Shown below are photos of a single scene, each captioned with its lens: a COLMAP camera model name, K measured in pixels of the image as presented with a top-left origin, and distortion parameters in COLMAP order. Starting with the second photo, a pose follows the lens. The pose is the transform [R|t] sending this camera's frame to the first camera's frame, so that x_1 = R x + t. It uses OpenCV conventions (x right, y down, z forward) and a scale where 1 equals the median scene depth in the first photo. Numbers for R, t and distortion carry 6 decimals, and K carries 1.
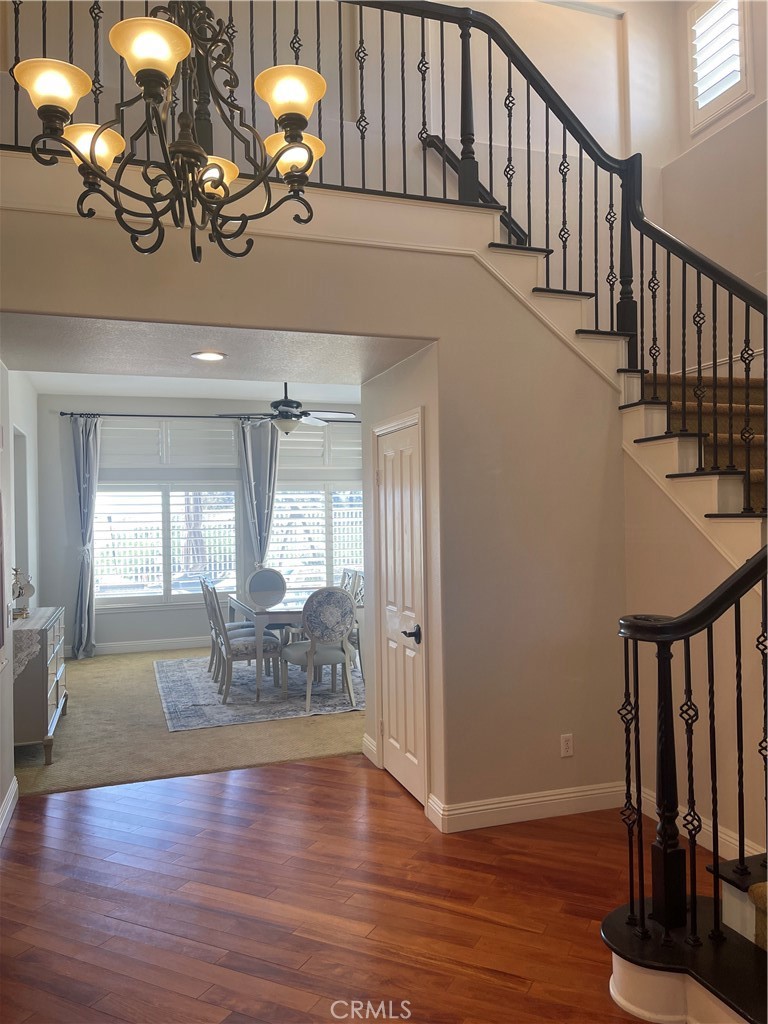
lens RADIAL K [[778.3, 0, 390.0], [0, 778.3, 511.0], [0, 0, 1]] dist [0.064539, -0.072103]
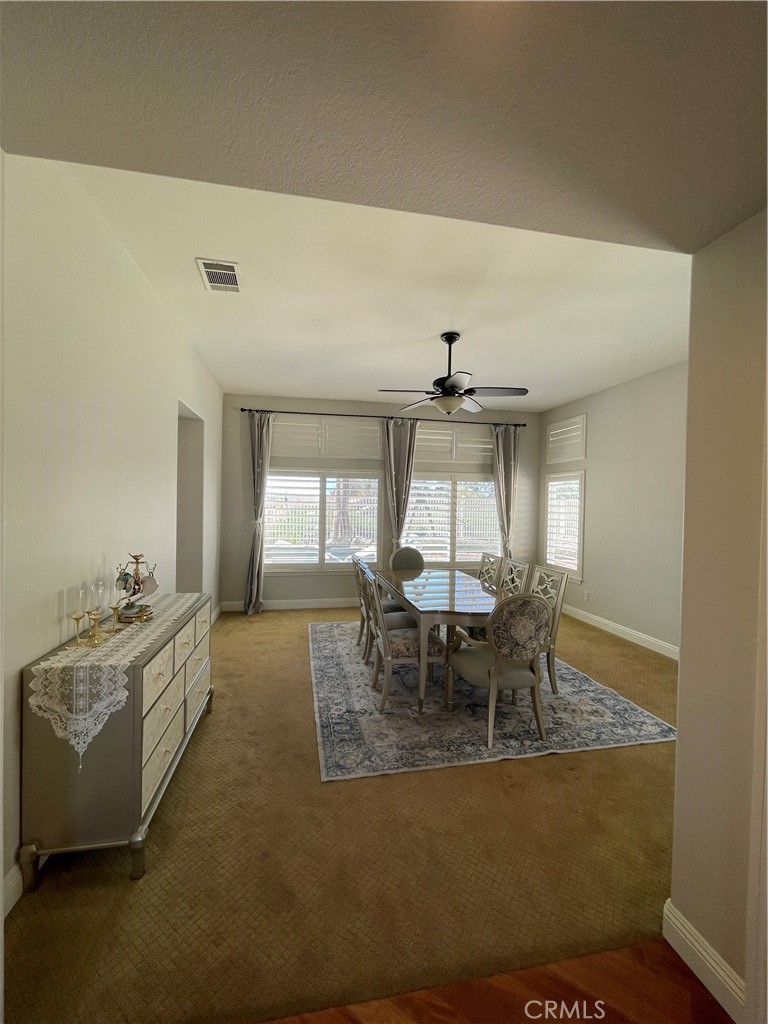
lens RADIAL K [[417.7, 0, 379.5], [0, 417.7, 507.3], [0, 0, 1]] dist [0.000056, -0.000075]
pose [[0.989642, 0.036284, -0.138895, -0.205957], [-0.033867, 0.999232, 0.019727, 0.010351], [0.139504, -0.014819, 0.990111, 0.704736]]
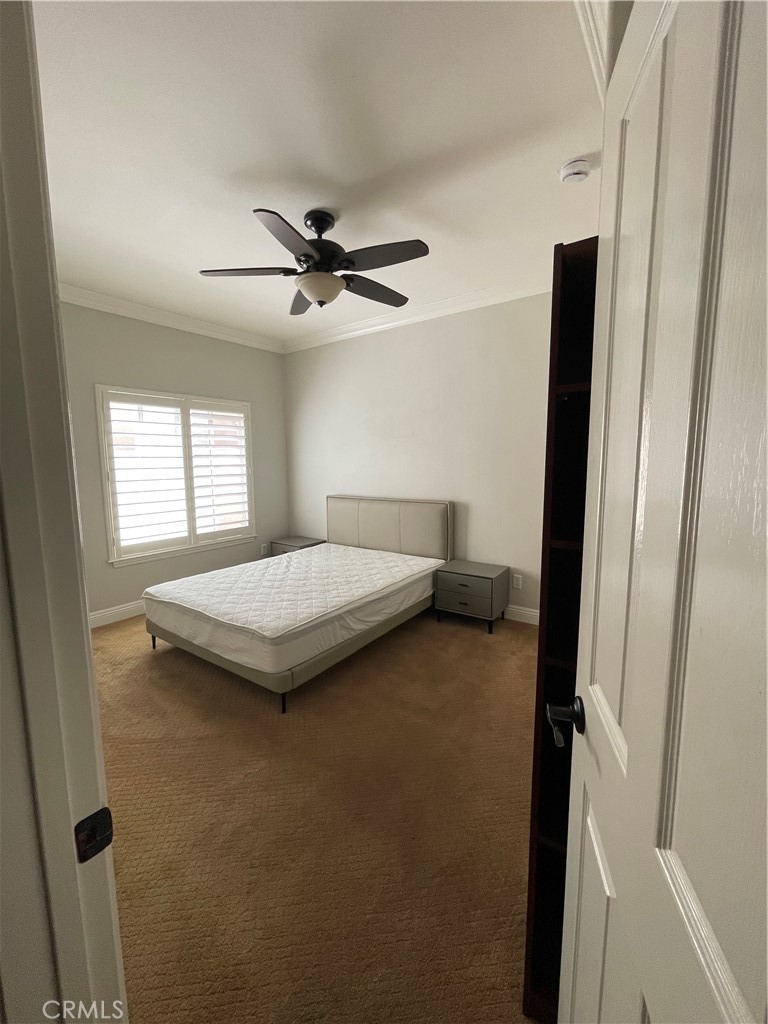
lens RADIAL K [[417.7, 0, 381.1], [0, 417.7, 509.4], [0, 0, 1]] dist [0.000056, -0.000075]
pose [[0.825999, -0.069711, 0.559345, -0.717232], [-0.000164, 0.992293, 0.123911, 0.049611], [-0.563672, -0.102442, 0.819622, 1.002301]]
